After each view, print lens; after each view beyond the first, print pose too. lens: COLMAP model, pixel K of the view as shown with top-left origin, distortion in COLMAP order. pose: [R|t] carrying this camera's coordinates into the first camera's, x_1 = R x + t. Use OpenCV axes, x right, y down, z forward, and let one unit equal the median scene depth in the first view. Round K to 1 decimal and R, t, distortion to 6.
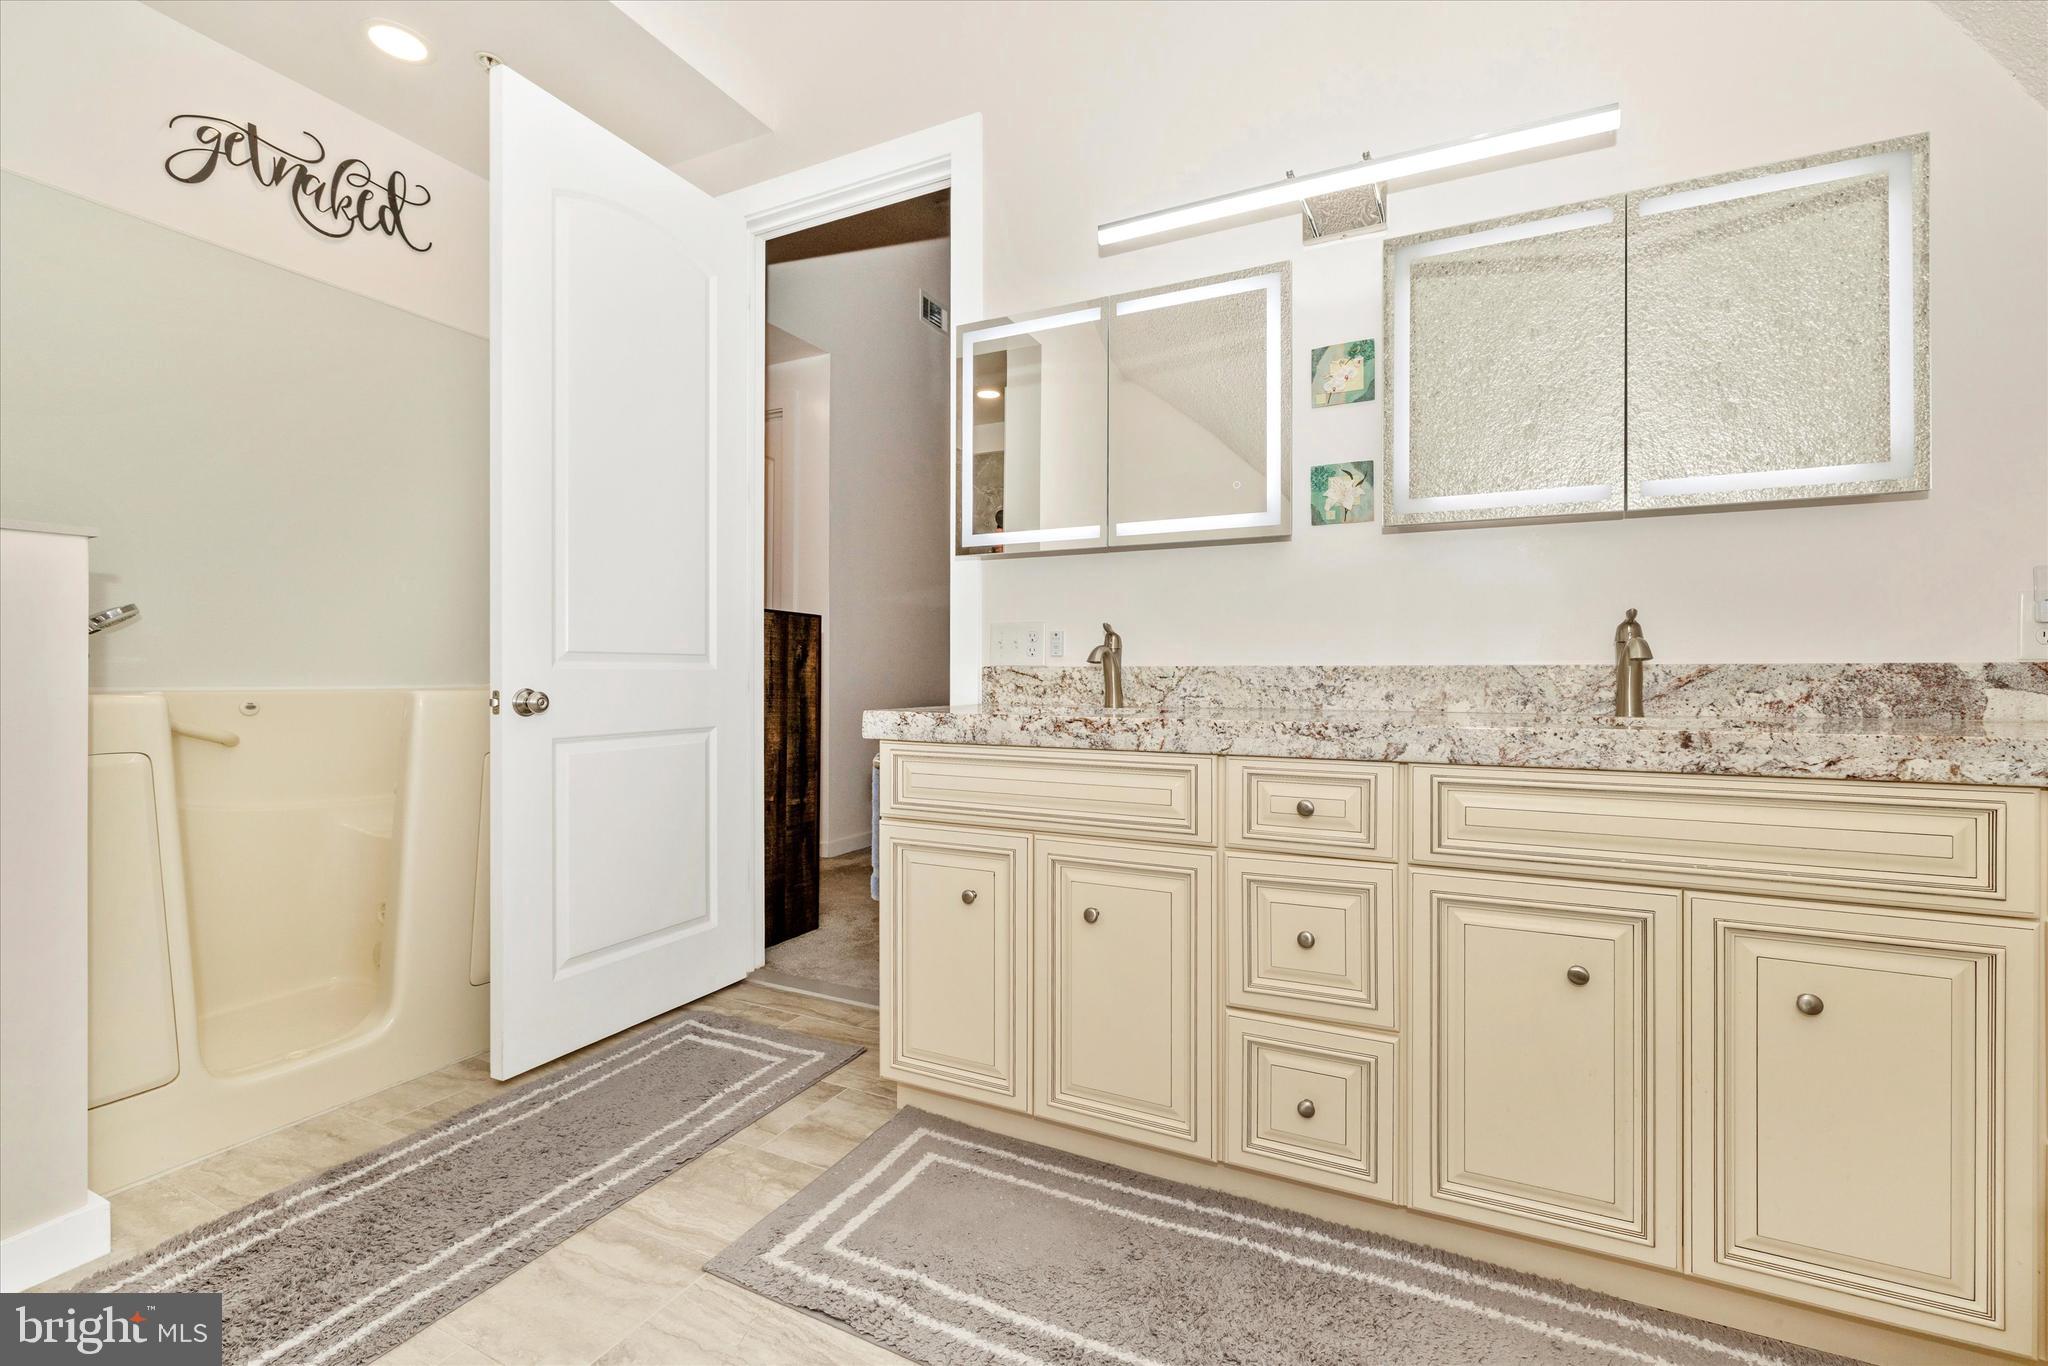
lens RADIAL K [[894.2, 0, 1020.9], [0, 894.2, 679.5], [0, 0, 1]] dist [0.001683, 0.000146]
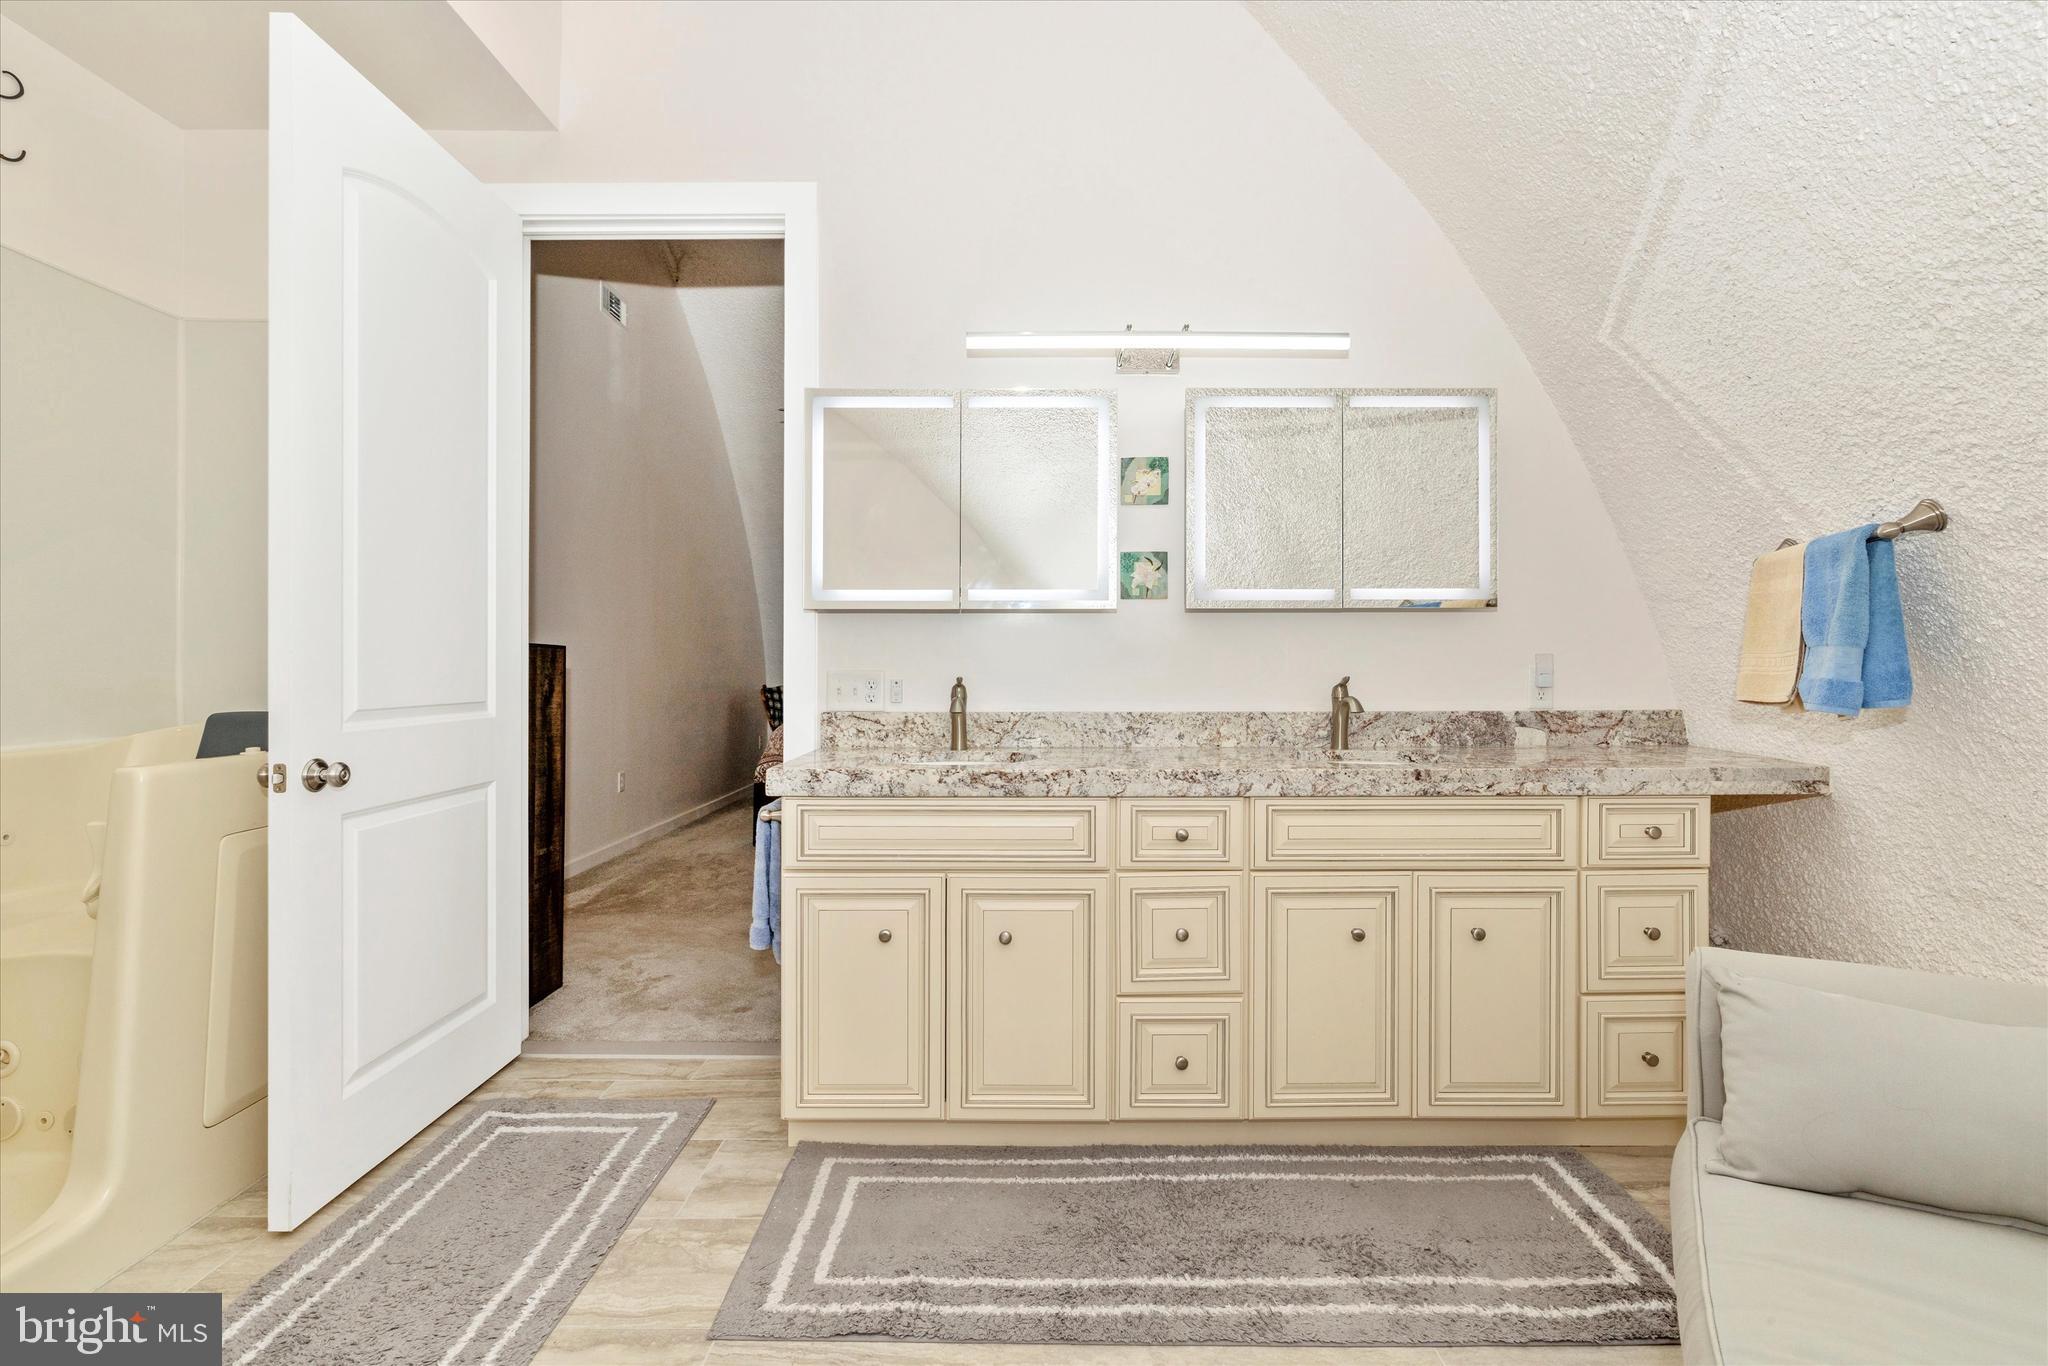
lens RADIAL K [[894.2, 0, 1020.6], [0, 894.2, 673.6], [0, 0, 1]] dist [0.001683, 0.000146]
pose [[0.894467, -0.006722, 0.447083, -0.424336], [0.004861, 0.999974, 0.005311, -0.089800], [-0.447108, -0.002578, 0.894476, -0.061320]]
